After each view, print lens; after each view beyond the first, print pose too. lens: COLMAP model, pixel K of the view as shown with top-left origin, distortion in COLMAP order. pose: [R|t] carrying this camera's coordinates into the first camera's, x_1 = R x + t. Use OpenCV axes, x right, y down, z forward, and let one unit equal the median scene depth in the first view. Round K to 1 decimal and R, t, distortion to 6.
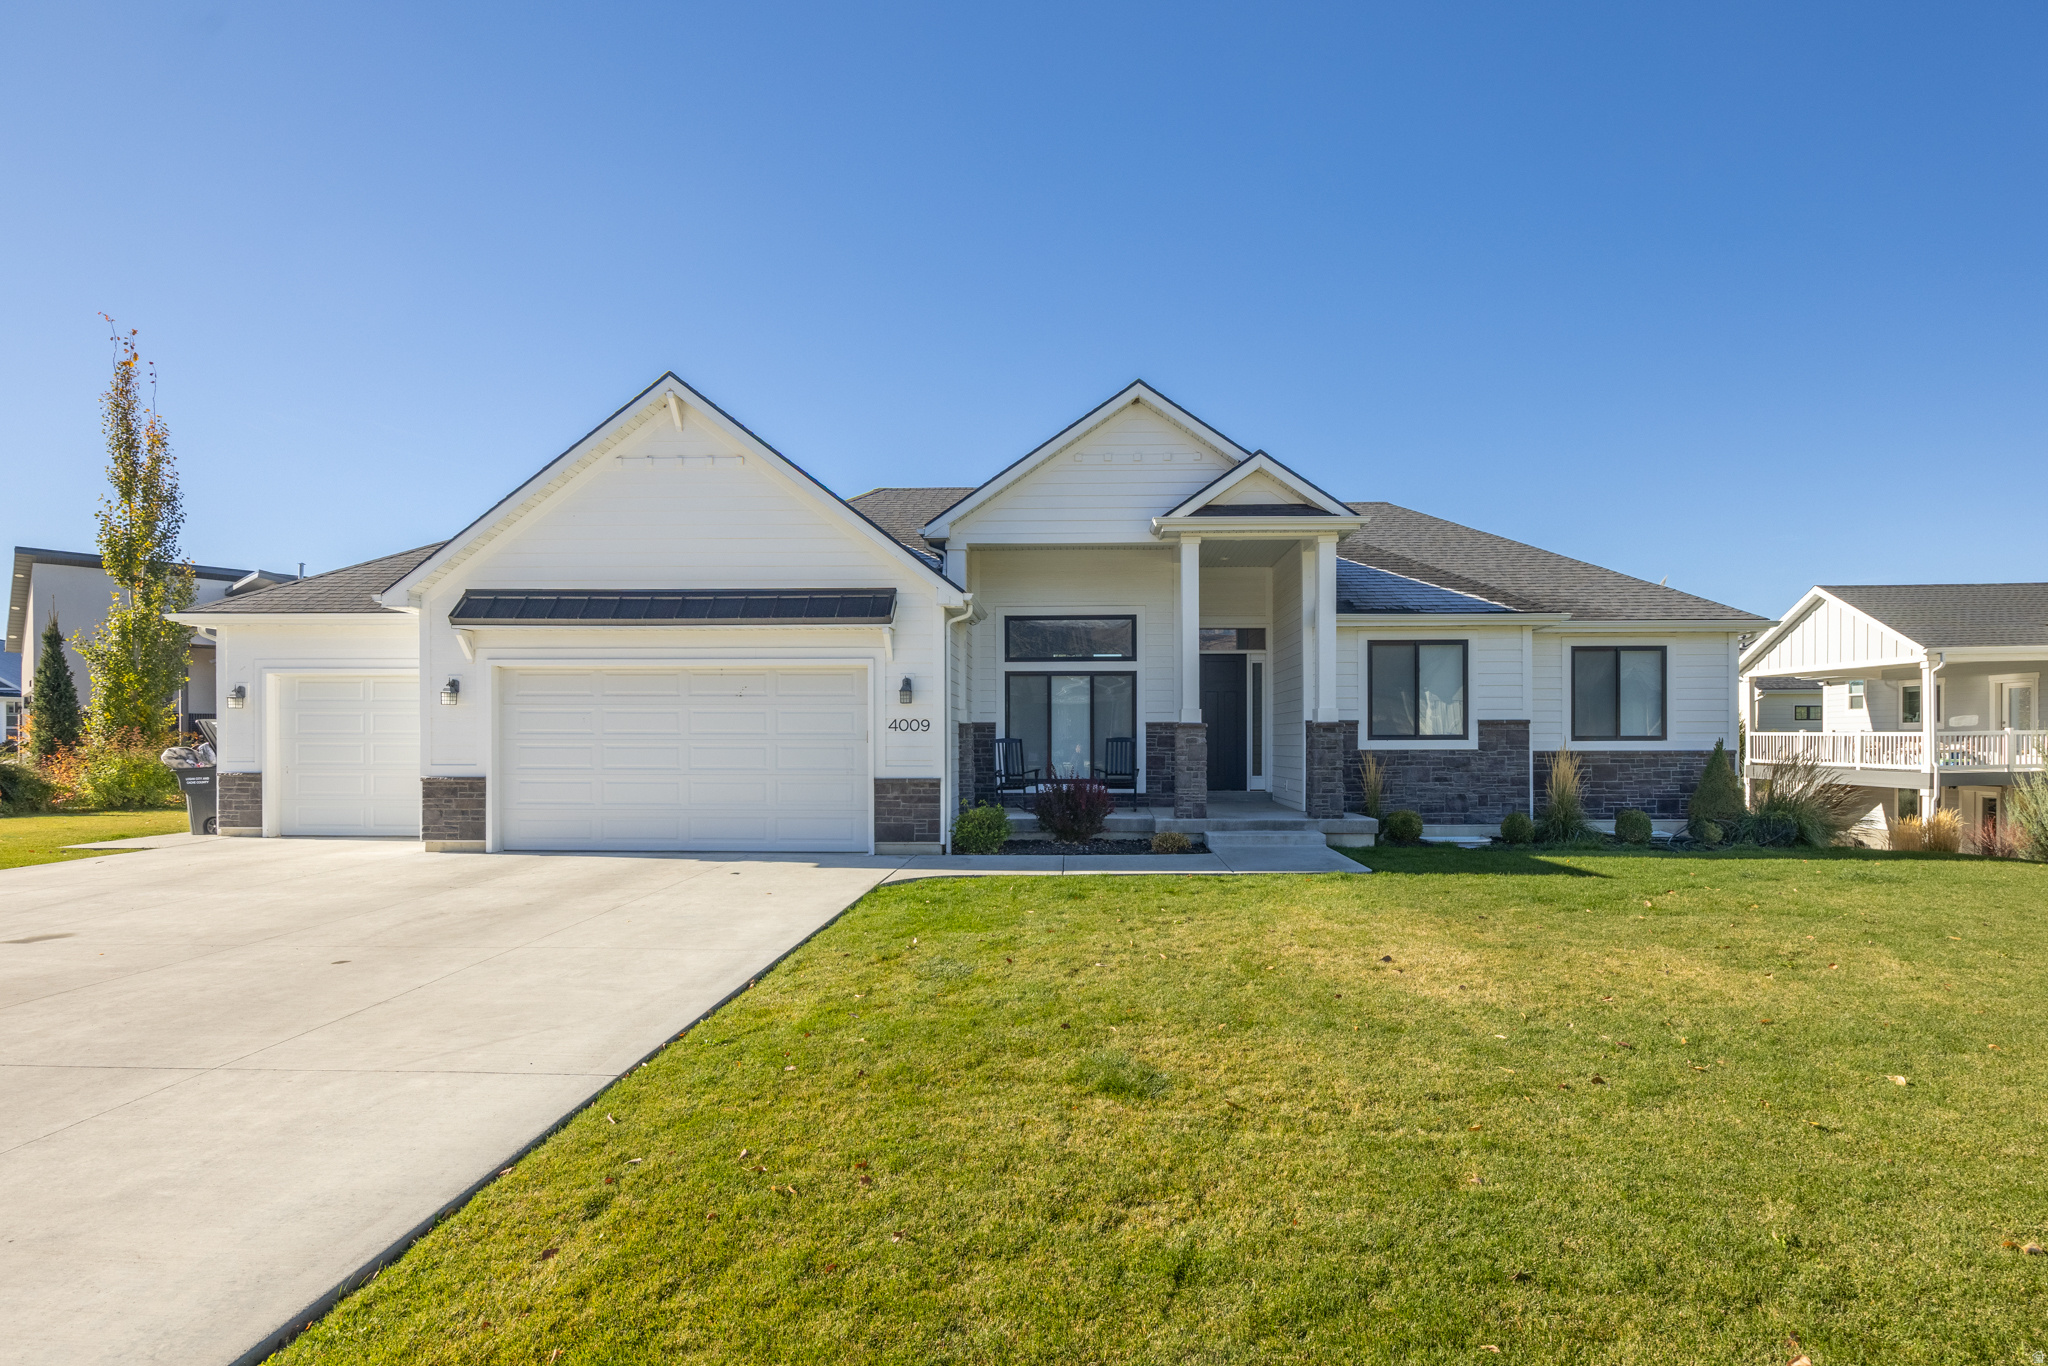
lens RADIAL K [[944.3, 0, 1058.6], [0, 944.3, 740.9], [0, 0, 1]] dist [0.004004, 0.000411]
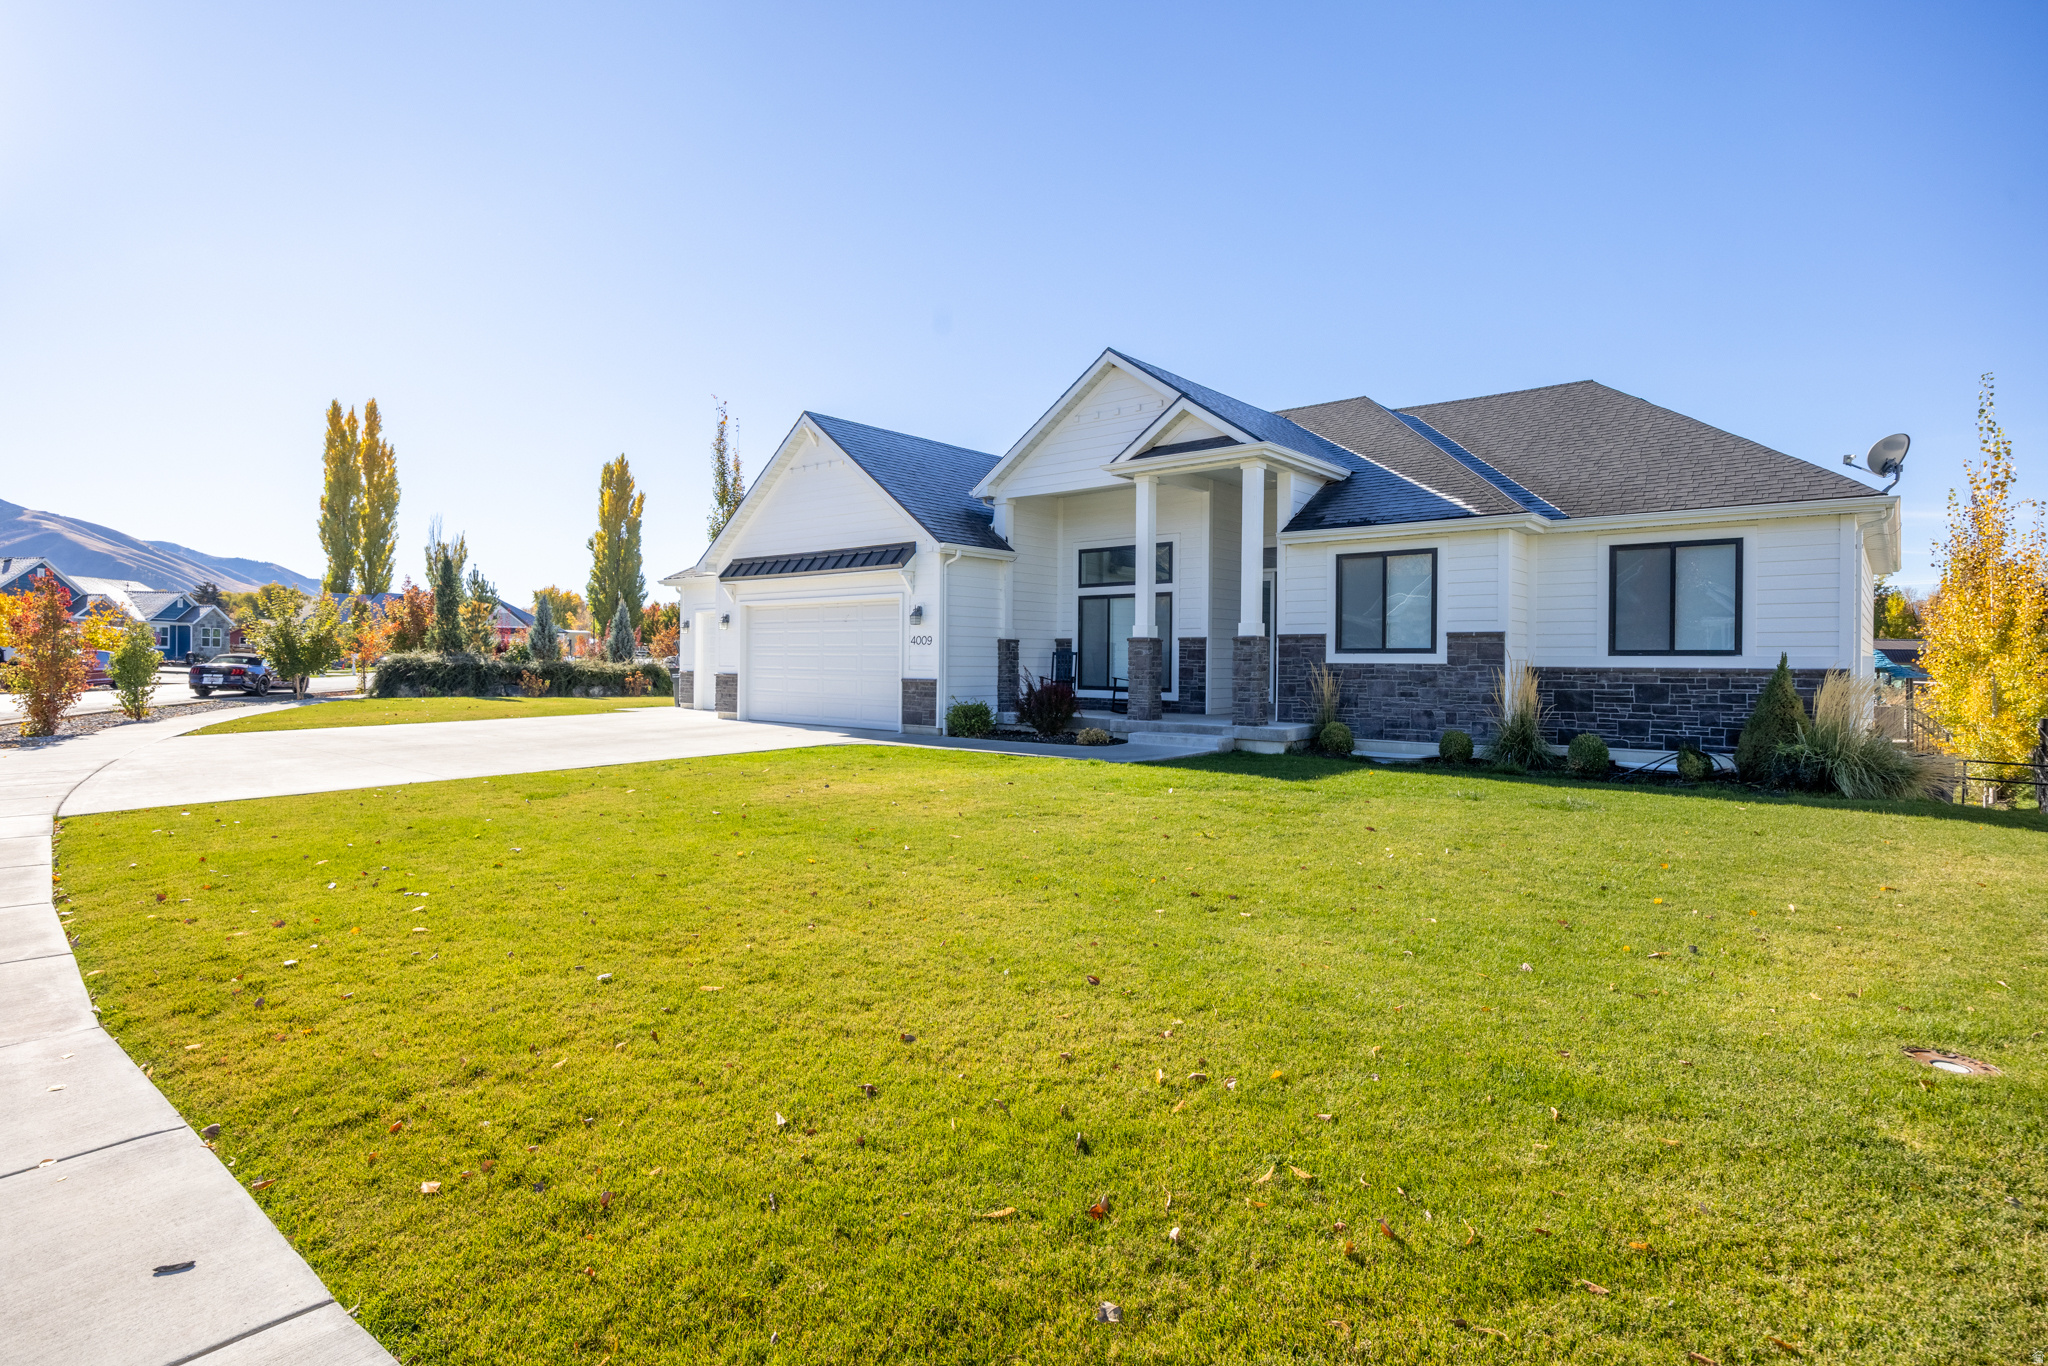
lens RADIAL K [[1018.6, 0, 1026.2], [0, 1018.6, 655.2], [0, 0, 1]] dist [-0.000060, 0.000111]
pose [[0.780203, 0.003605, -0.625516, 0.751975], [-0.008461, 0.999953, -0.004790, 0.008991], [0.625469, 0.009030, 0.780197, -0.053385]]
